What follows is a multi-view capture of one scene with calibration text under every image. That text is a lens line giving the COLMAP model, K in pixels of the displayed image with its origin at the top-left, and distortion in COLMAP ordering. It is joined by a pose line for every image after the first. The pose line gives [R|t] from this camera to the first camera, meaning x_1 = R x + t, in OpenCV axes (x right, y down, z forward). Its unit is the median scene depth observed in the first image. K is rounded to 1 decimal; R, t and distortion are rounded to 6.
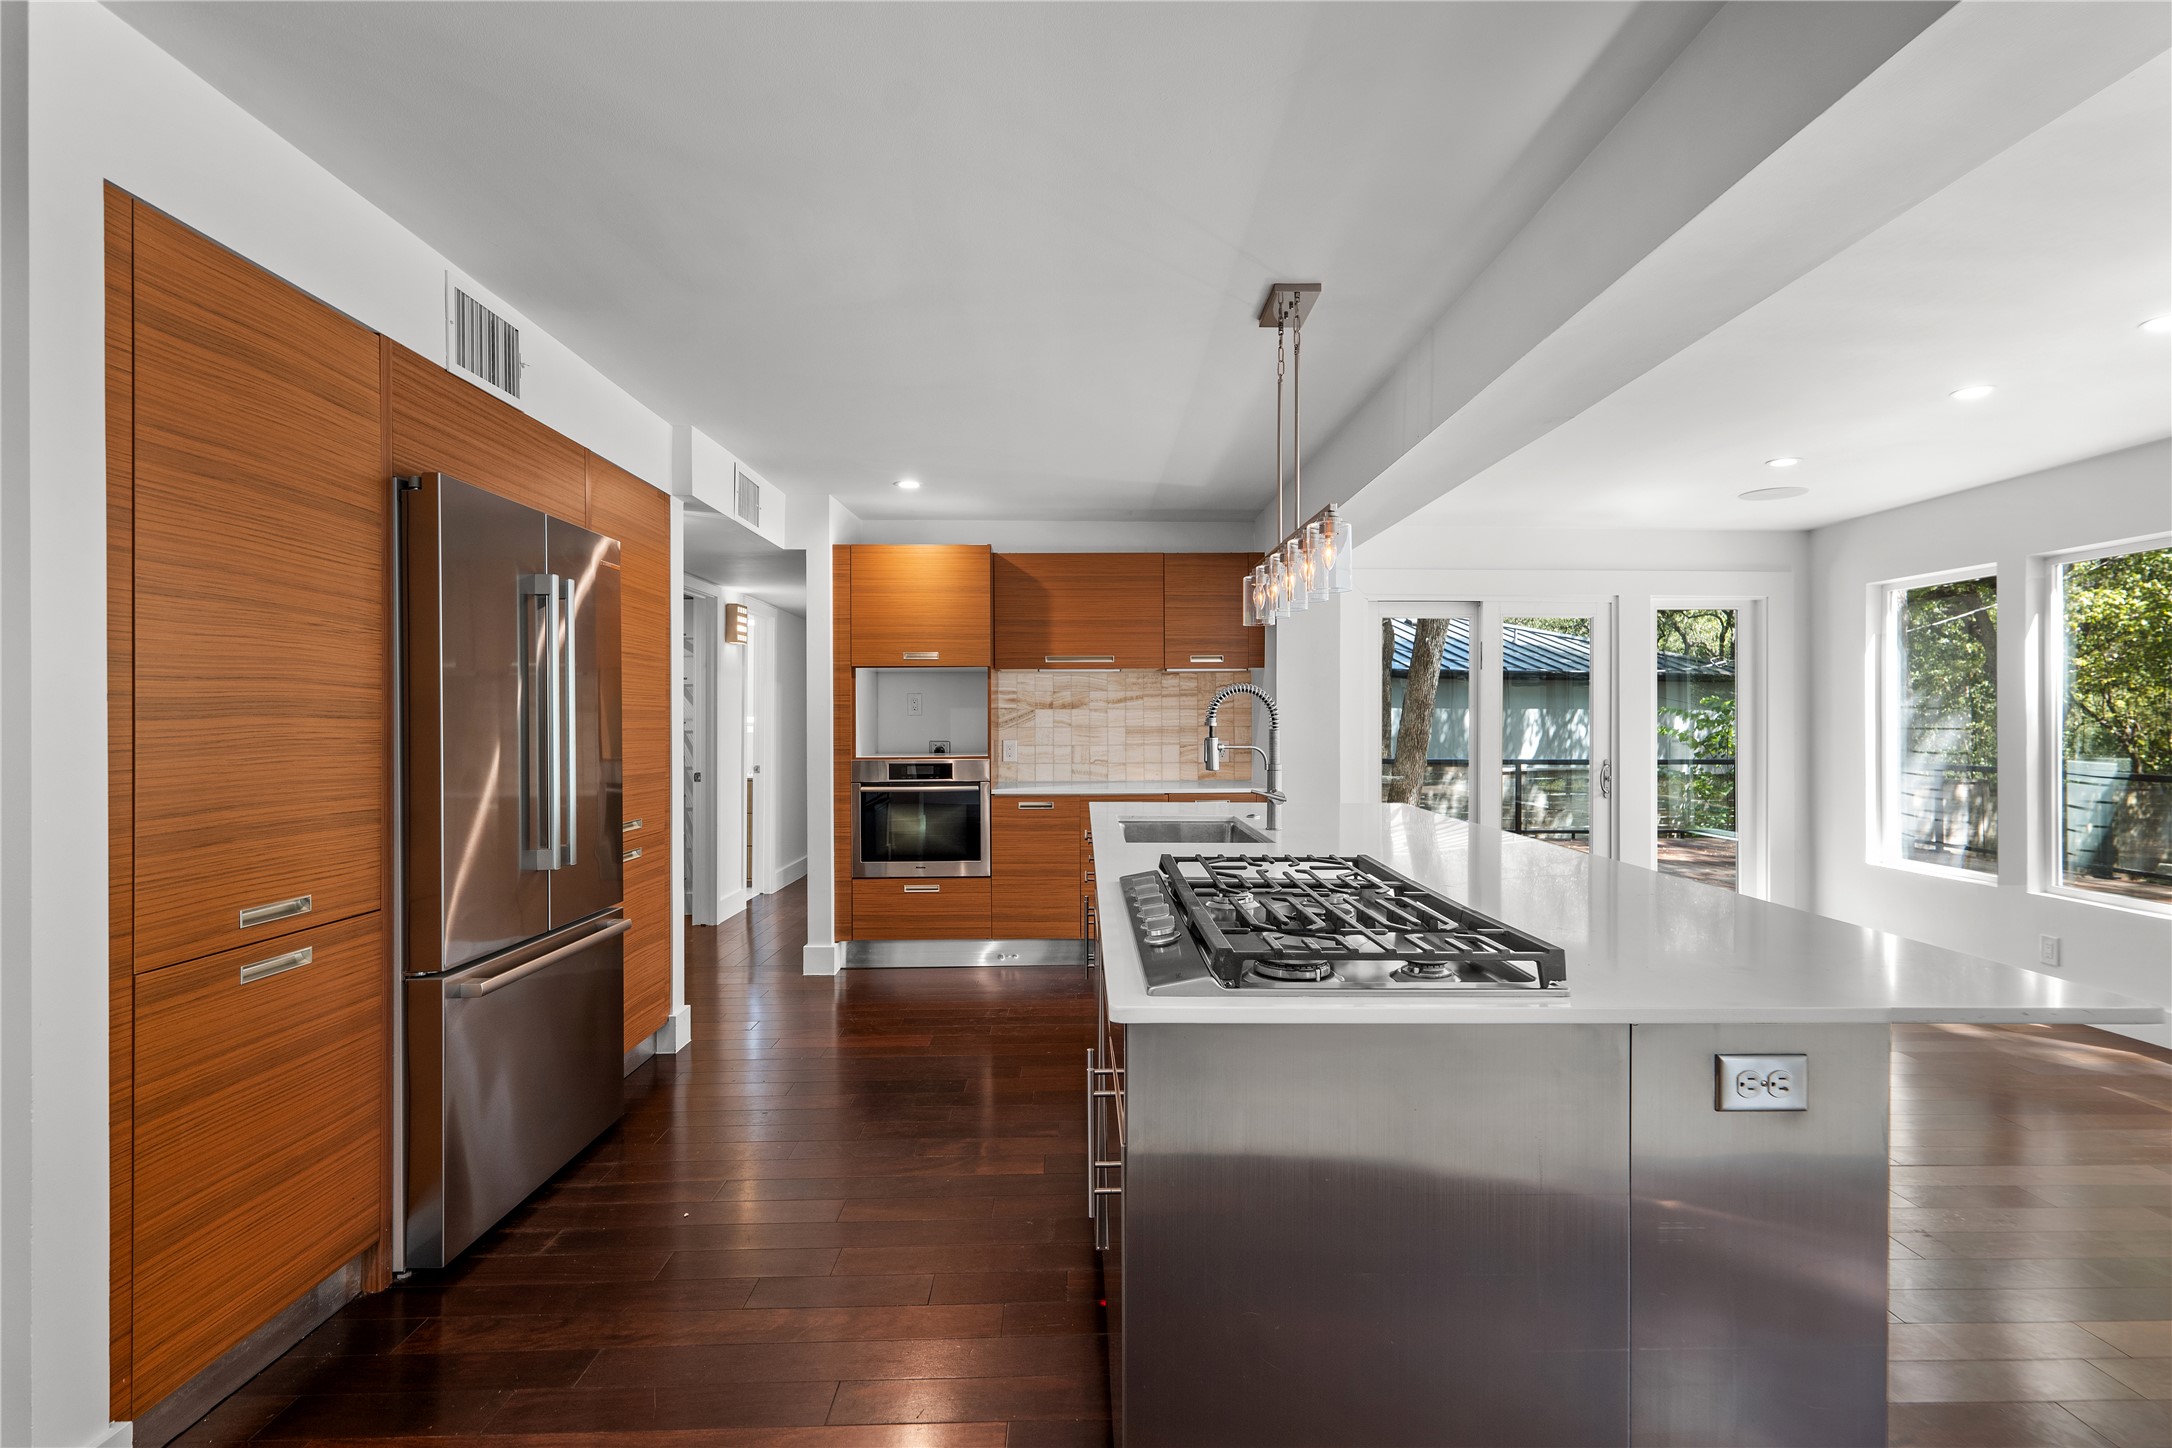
lens RADIAL K [[1029.4, 0, 1090.2], [0, 1029.4, 724.1], [0, 0, 1]] dist [0.005639, 0.000464]
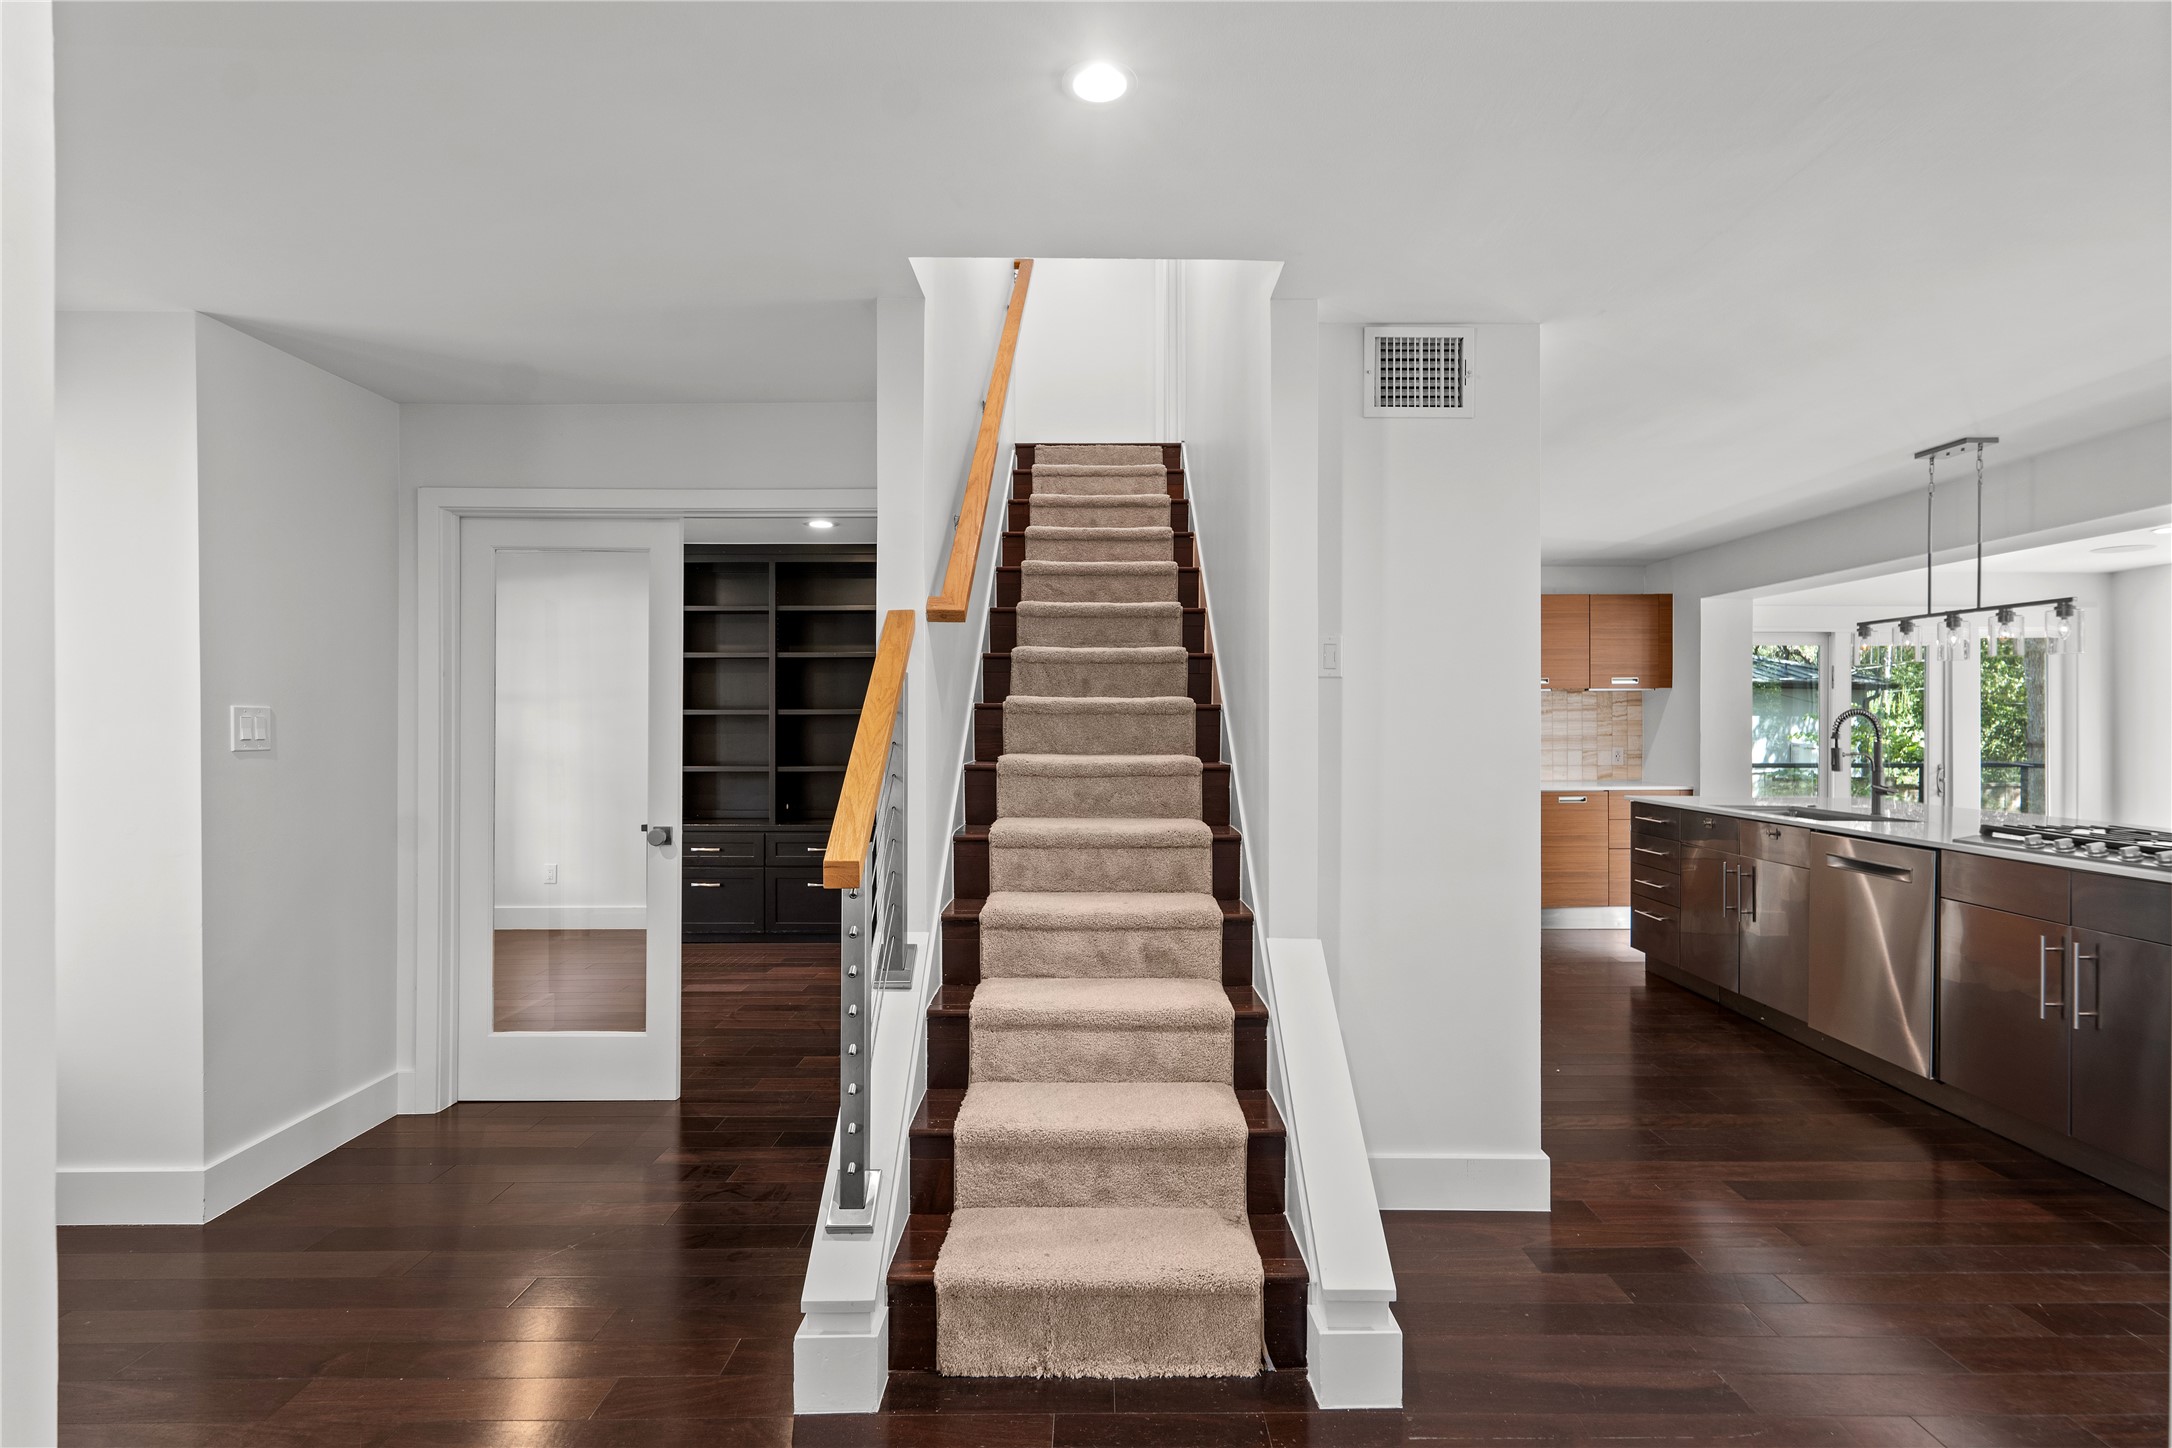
lens RADIAL K [[1029.4, 0, 1083.0], [0, 1029.4, 722.8], [0, 0, 1]] dist [0.005639, 0.000464]
pose [[0.999991, 0.002860, -0.003068, -0.497148], [-0.002861, 0.999996, -0.000361, -0.010701], [0.003066, 0.000370, 0.999995, -0.215046]]
